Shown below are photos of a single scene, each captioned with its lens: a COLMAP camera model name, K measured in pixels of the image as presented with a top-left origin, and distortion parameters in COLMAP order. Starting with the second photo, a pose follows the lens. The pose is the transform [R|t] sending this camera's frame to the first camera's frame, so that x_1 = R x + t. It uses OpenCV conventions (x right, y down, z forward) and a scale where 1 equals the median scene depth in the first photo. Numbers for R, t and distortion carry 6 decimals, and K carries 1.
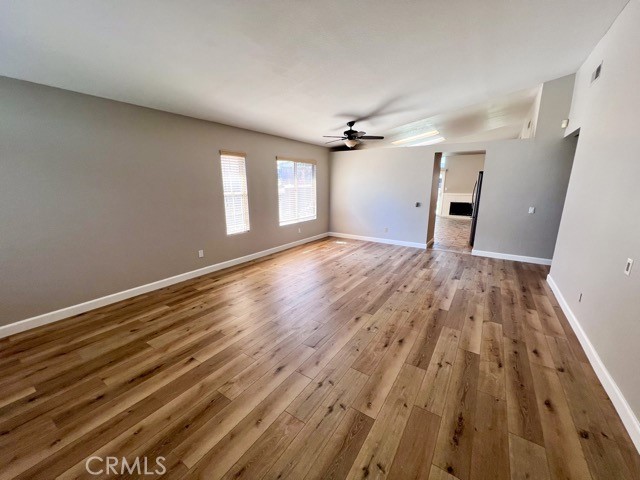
lens RADIAL K [[255.7, 0, 324.4], [0, 255.7, 242.8], [0, 0, 1]] dist [-0.001303, 0.000195]
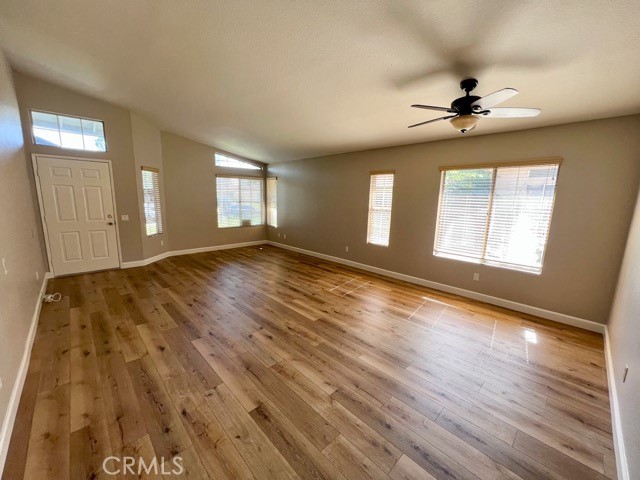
lens RADIAL K [[255.7, 0, 318.8], [0, 255.7, 241.4], [0, 0, 1]] dist [-0.001303, 0.000195]
pose [[-0.227378, 0.157096, -0.961052, 1.082465], [-0.245957, 0.945640, 0.212769, -0.315982], [0.942234, 0.284756, -0.176379, 1.365578]]
